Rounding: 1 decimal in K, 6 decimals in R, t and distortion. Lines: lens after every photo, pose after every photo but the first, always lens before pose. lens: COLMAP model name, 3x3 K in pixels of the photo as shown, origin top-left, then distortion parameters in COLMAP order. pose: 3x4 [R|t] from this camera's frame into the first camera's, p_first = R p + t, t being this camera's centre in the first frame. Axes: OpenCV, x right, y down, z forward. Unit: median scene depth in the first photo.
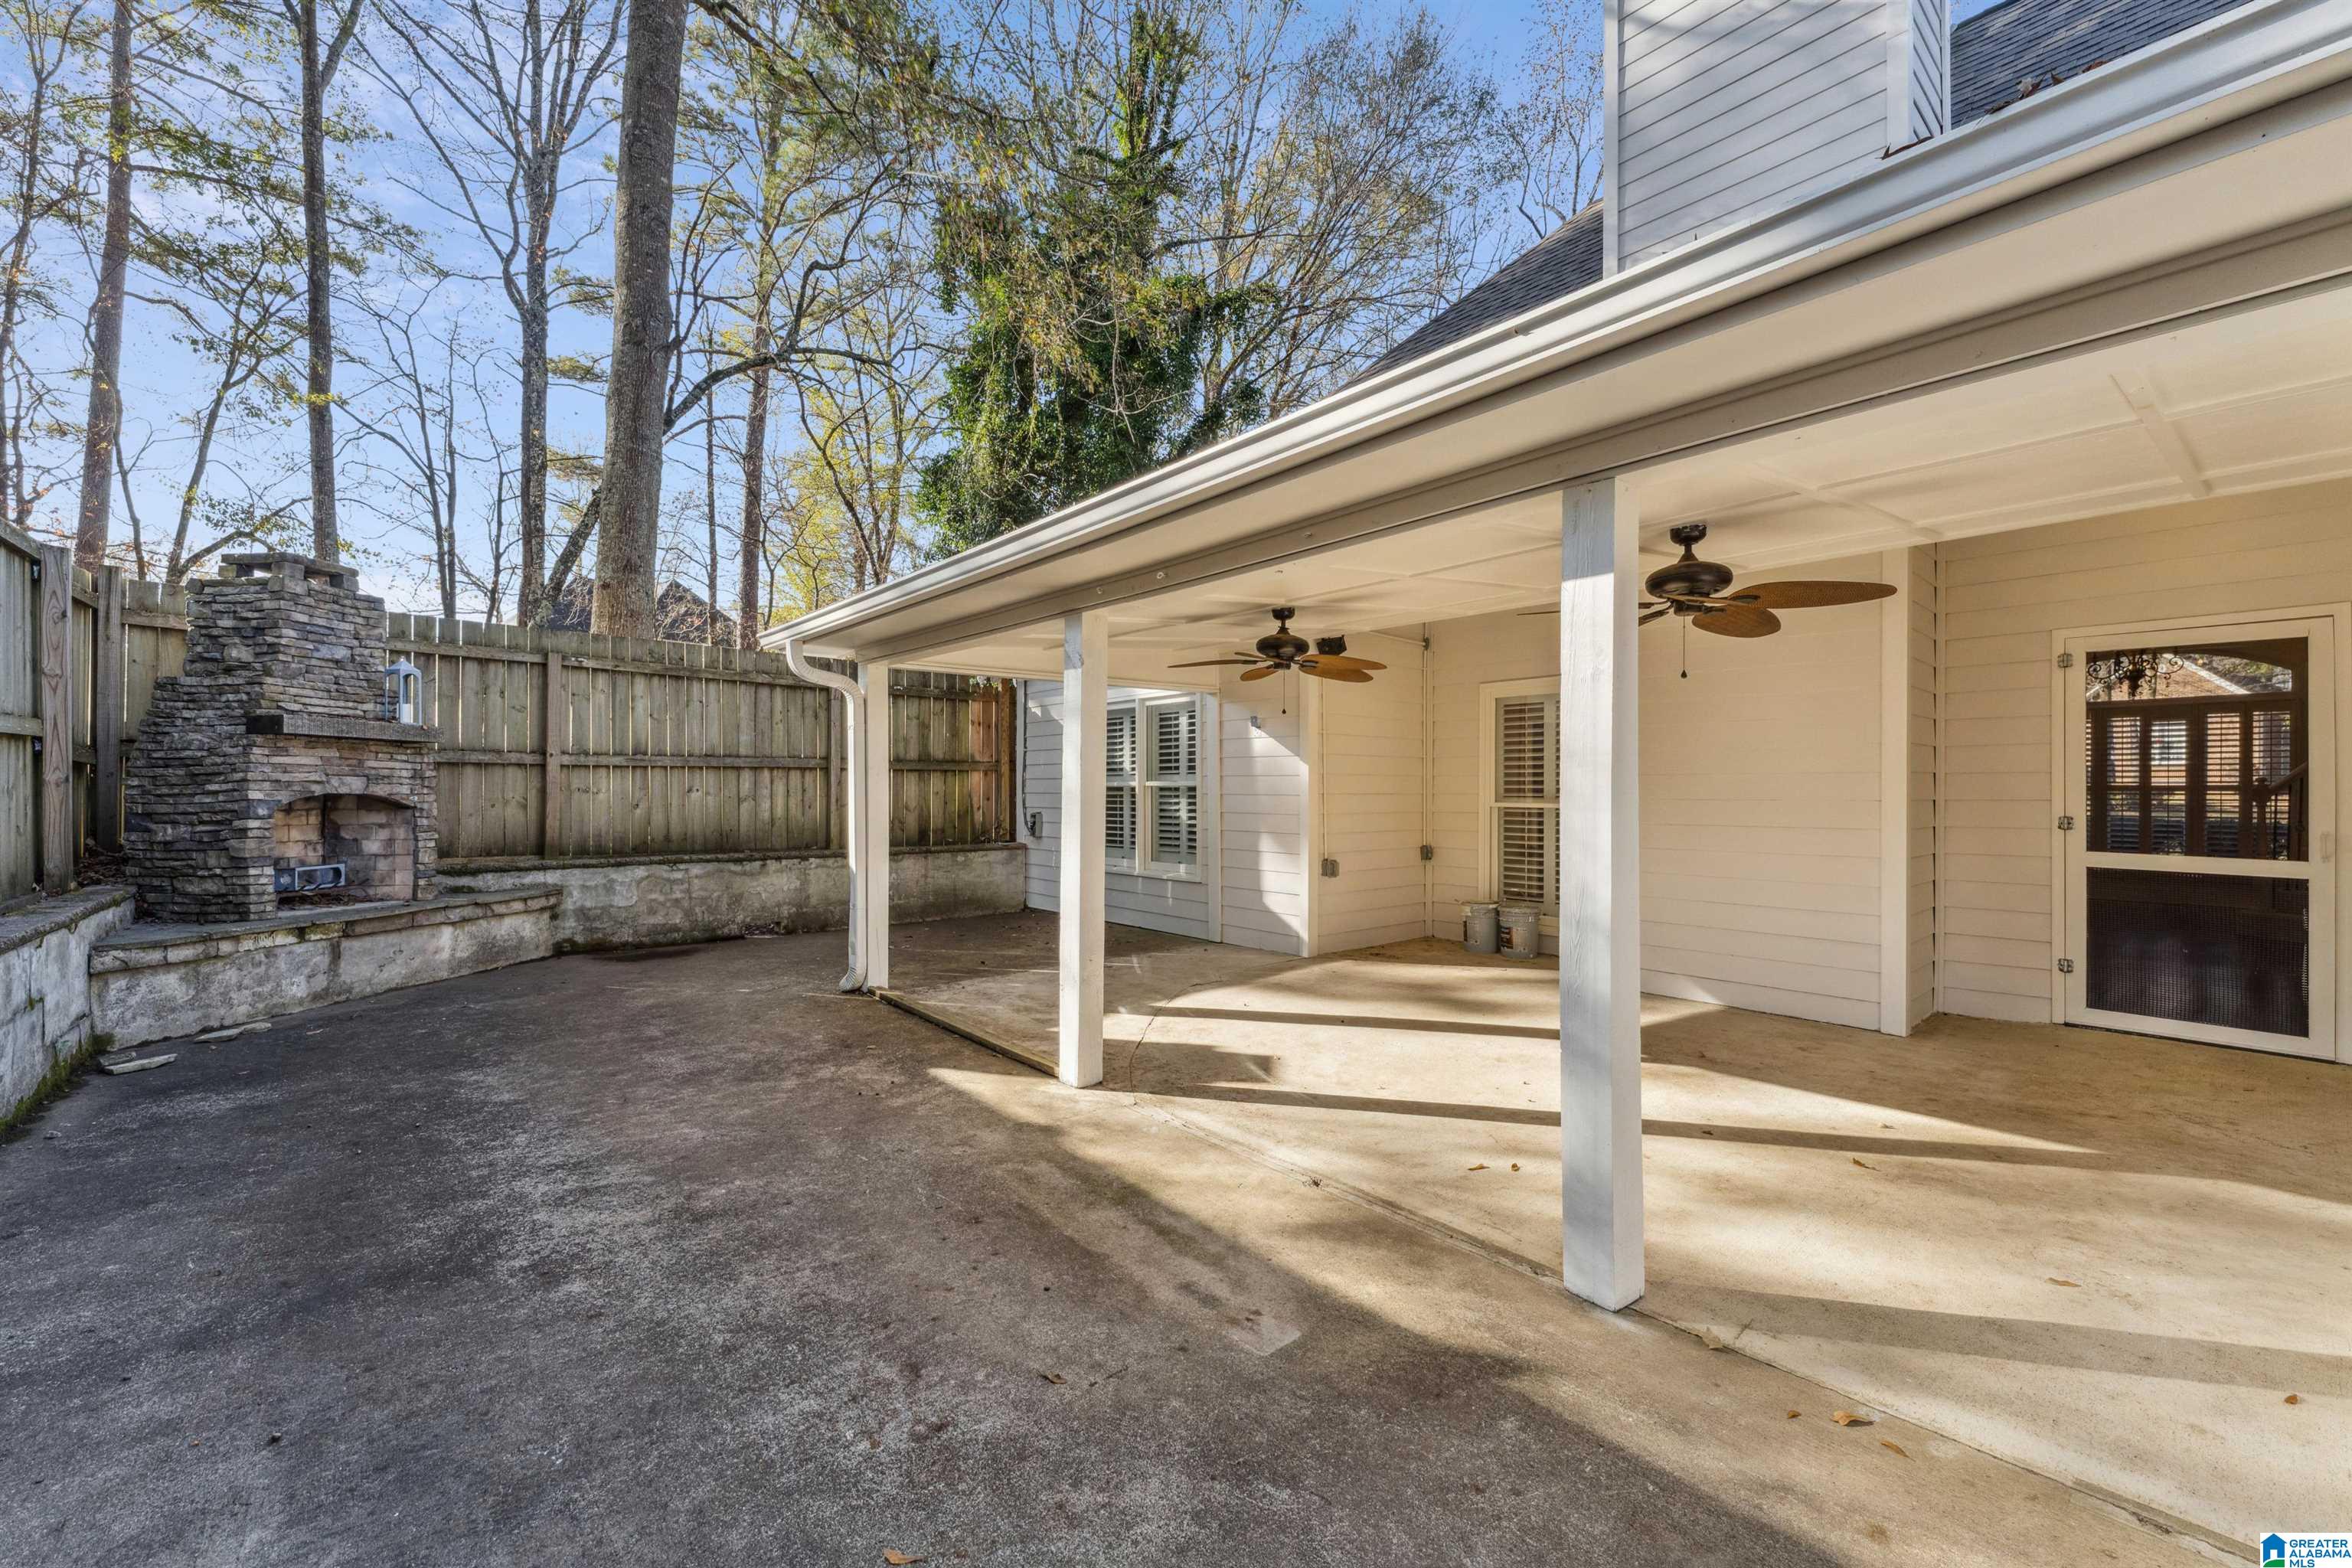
lens RADIAL K [[945.4, 0, 1185.3], [0, 945.4, 786.0], [0, 0, 1]] dist [0.000270, 0.000054]
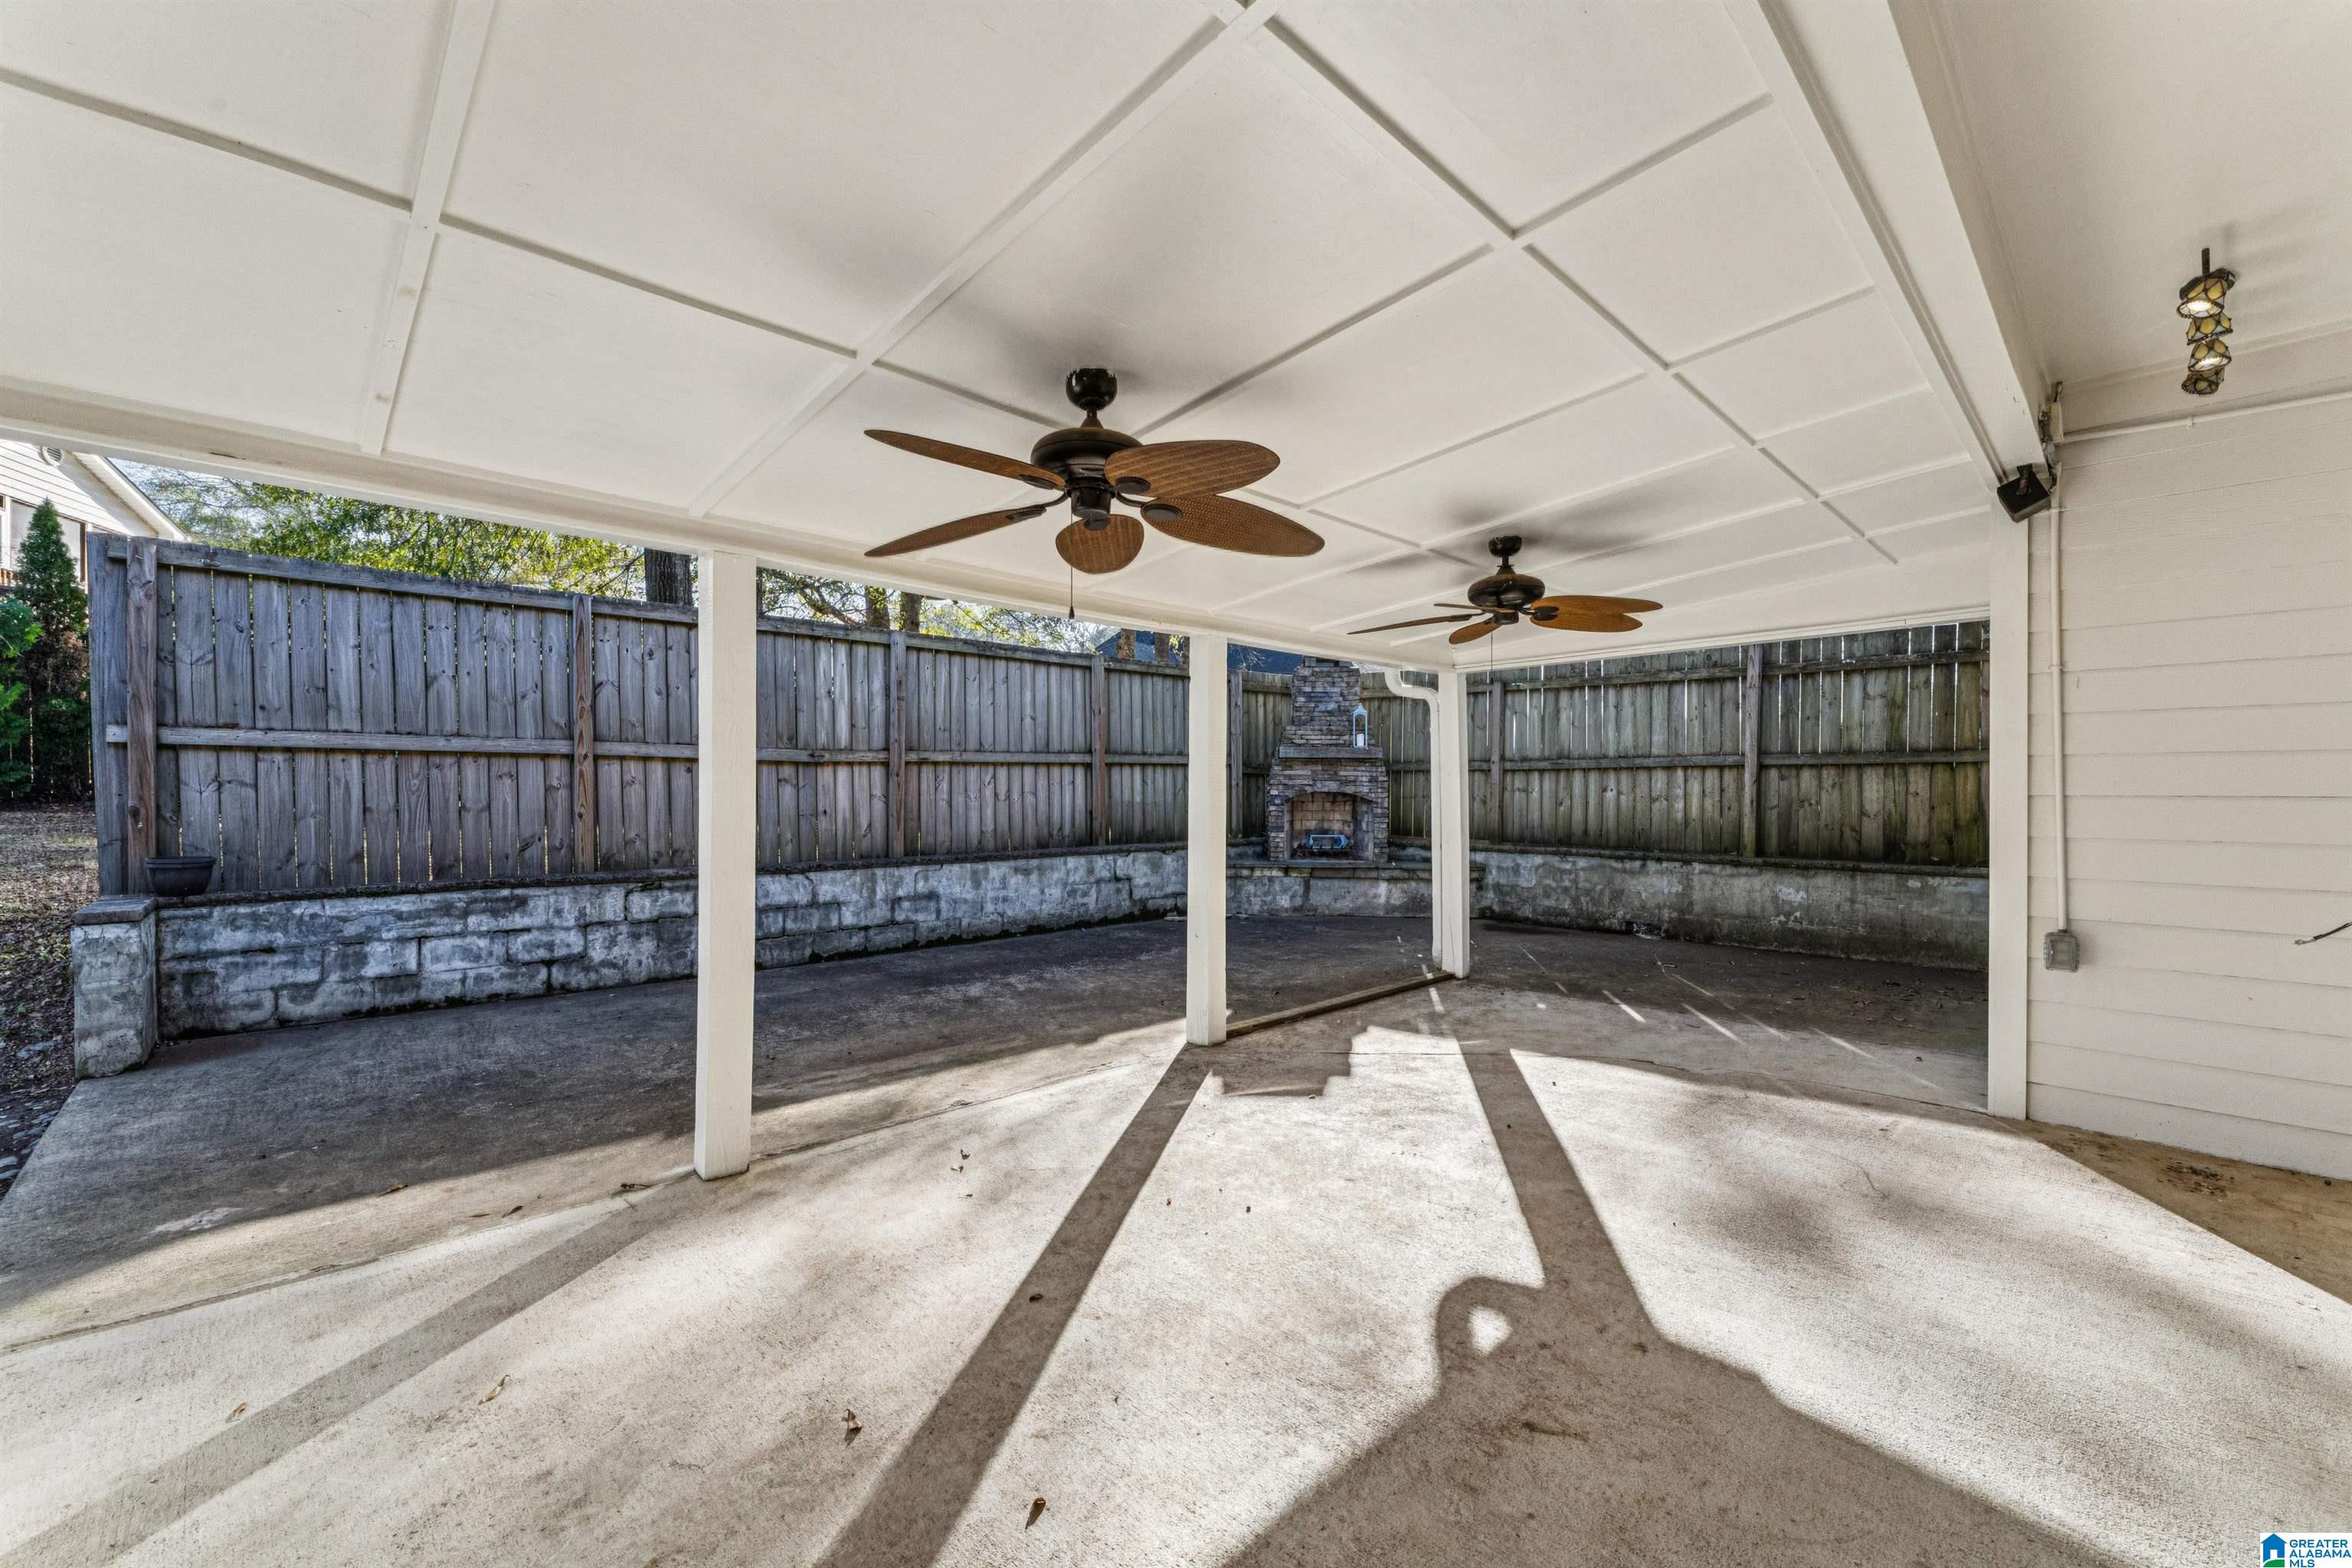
lens RADIAL K [[945.4, 0, 1185.3], [0, 945.4, 786.0], [0, 0, 1]] dist [0.000270, 0.000054]
pose [[0.069668, -0.004549, -0.997560, 0.712765], [0.003514, 0.999985, -0.004315, 0.004034], [0.997564, -0.003205, 0.069683, 0.614064]]
